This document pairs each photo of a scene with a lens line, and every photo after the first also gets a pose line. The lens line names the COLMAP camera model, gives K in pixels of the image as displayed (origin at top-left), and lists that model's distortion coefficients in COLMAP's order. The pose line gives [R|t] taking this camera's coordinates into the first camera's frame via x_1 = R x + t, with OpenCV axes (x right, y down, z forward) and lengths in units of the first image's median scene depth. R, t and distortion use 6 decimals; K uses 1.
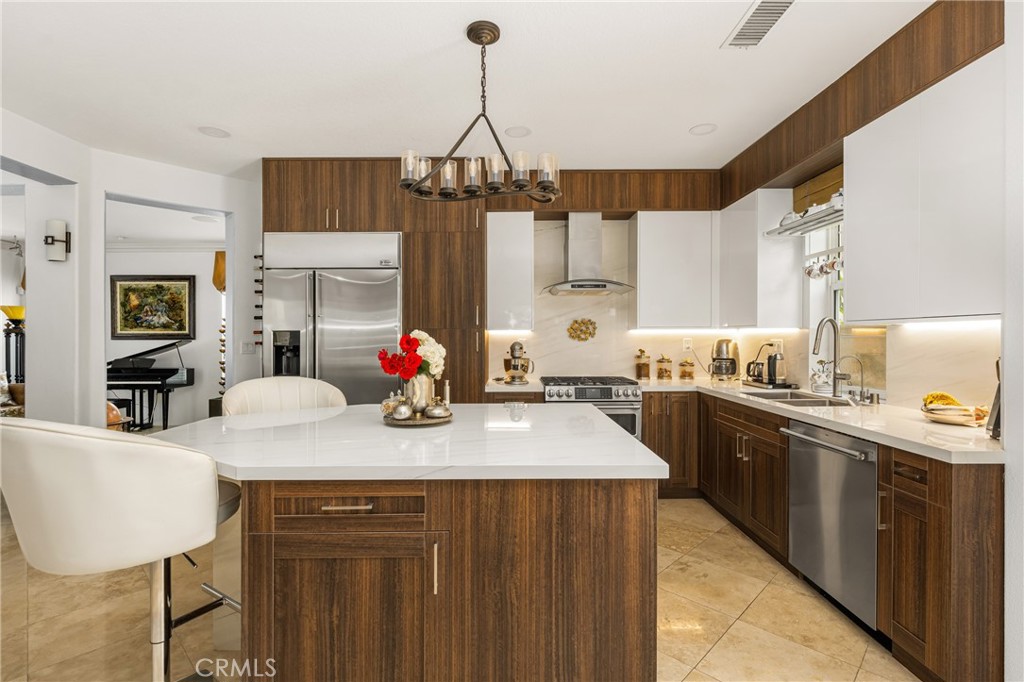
lens RADIAL K [[465.0, 0, 512.3], [0, 465.0, 337.6], [0, 0, 1]] dist [0.005127, -0.002225]
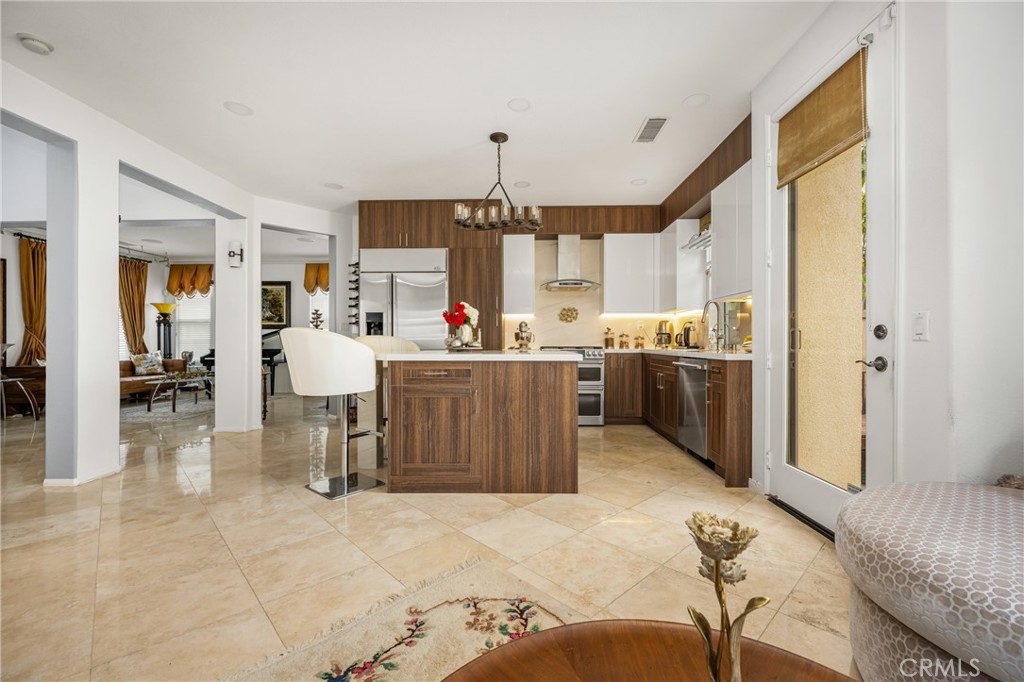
lens RADIAL K [[418.0, 0, 520.6], [0, 418.0, 355.8], [0, 0, 1]] dist [-0.000673, -0.000236]
pose [[0.999688, 0.002858, -0.024805, 0.036873], [-0.002168, 0.999610, 0.027825, 0.087520], [0.024875, -0.027763, 0.999305, -0.373893]]
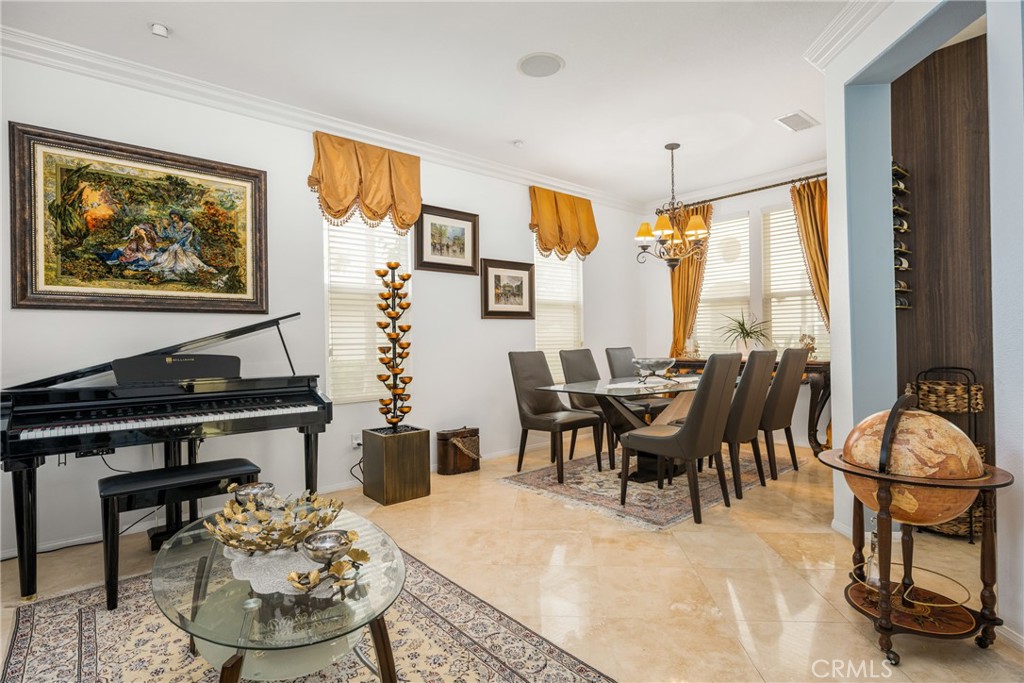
lens RADIAL K [[509.7, 0, 510.6], [0, 509.7, 341.4], [0, 0, 1]] dist [-0.002860, 0.000112]
pose [[0.769697, -0.006861, 0.638373, -1.505399], [0.013288, 0.999898, -0.005274, 0.066853], [-0.638272, 0.012542, 0.769709, 0.872960]]
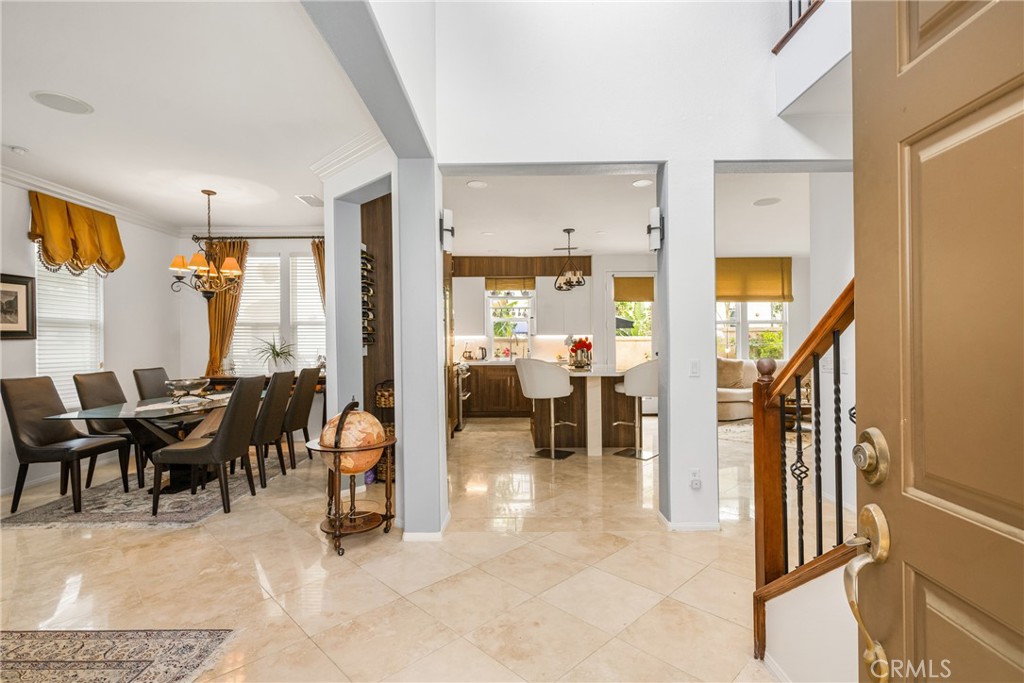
lens RADIAL K [[484.4, 0, 511.9], [0, 484.4, 343.0], [0, 0, 1]] dist [-0.003644, 0.000865]
pose [[0.018100, 0.005050, 0.999823, -1.714816], [0.011000, 0.999926, -0.005250, 0.028160], [-0.999776, 0.011093, 0.018044, 0.722562]]
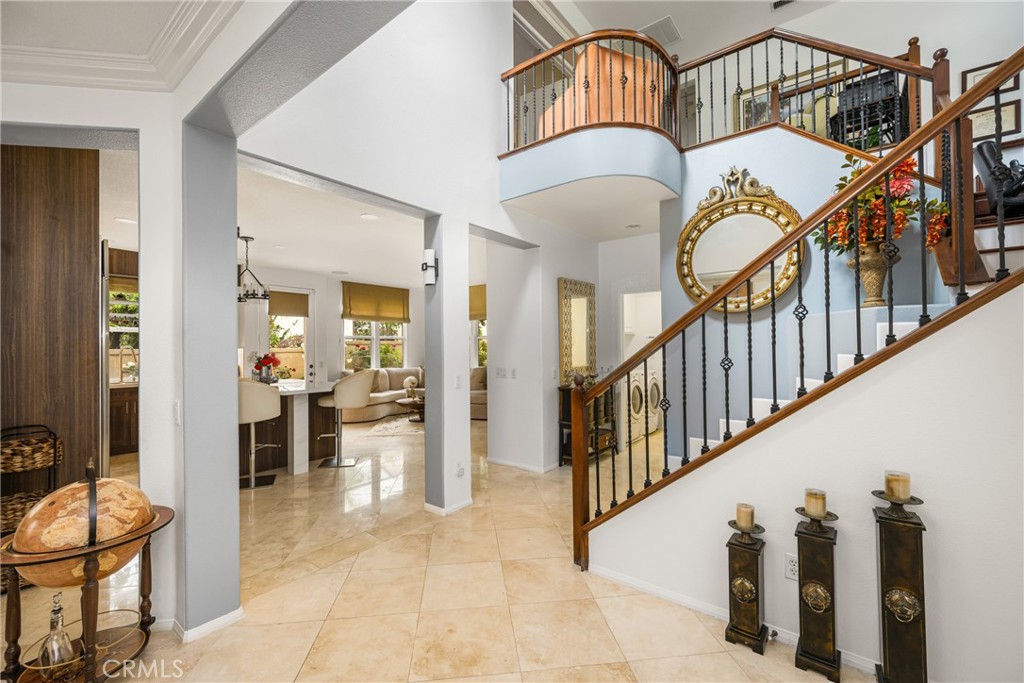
lens RADIAL K [[418.0, 0, 512.3], [0, 418.0, 339.7], [0, 0, 1]] dist [-0.000673, -0.000236]
pose [[-0.779722, 0.026138, 0.625580, -1.545291], [0.018472, 0.999654, -0.018744, -0.000371], [-0.625853, -0.003060, -0.779935, 1.069809]]
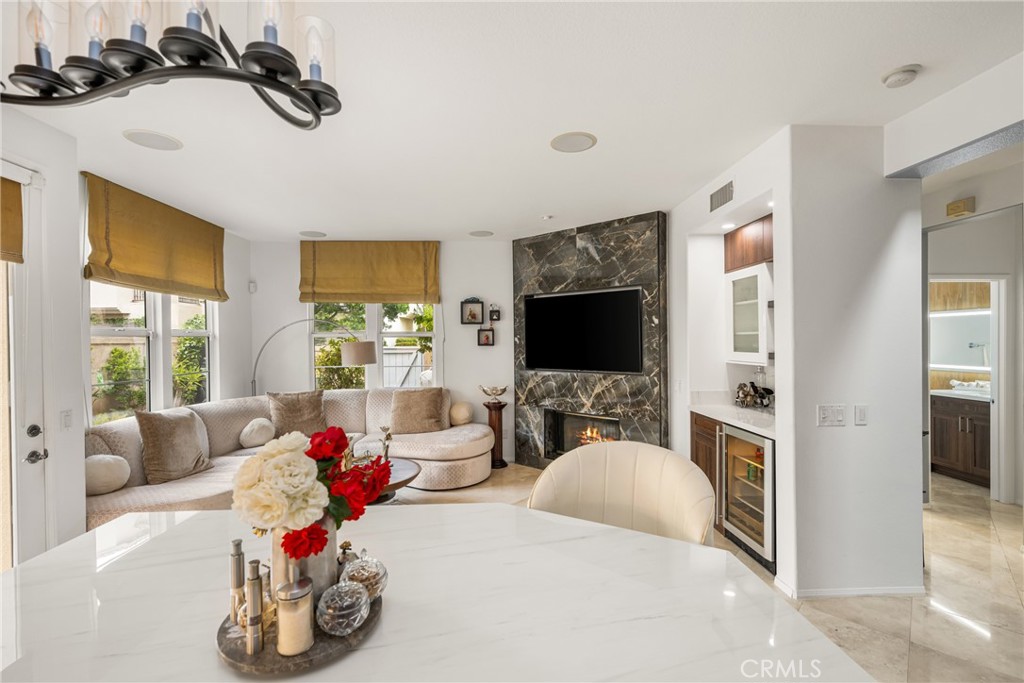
lens RADIAL K [[465.0, 0, 499.7], [0, 465.0, 344.8], [0, 0, 1]] dist [0.005127, -0.002225]
pose [[-0.999898, 0.013244, -0.005400, -0.220568], [0.013157, 0.999790, 0.015736, -0.049560], [0.005608, 0.015663, -0.999862, 0.793065]]
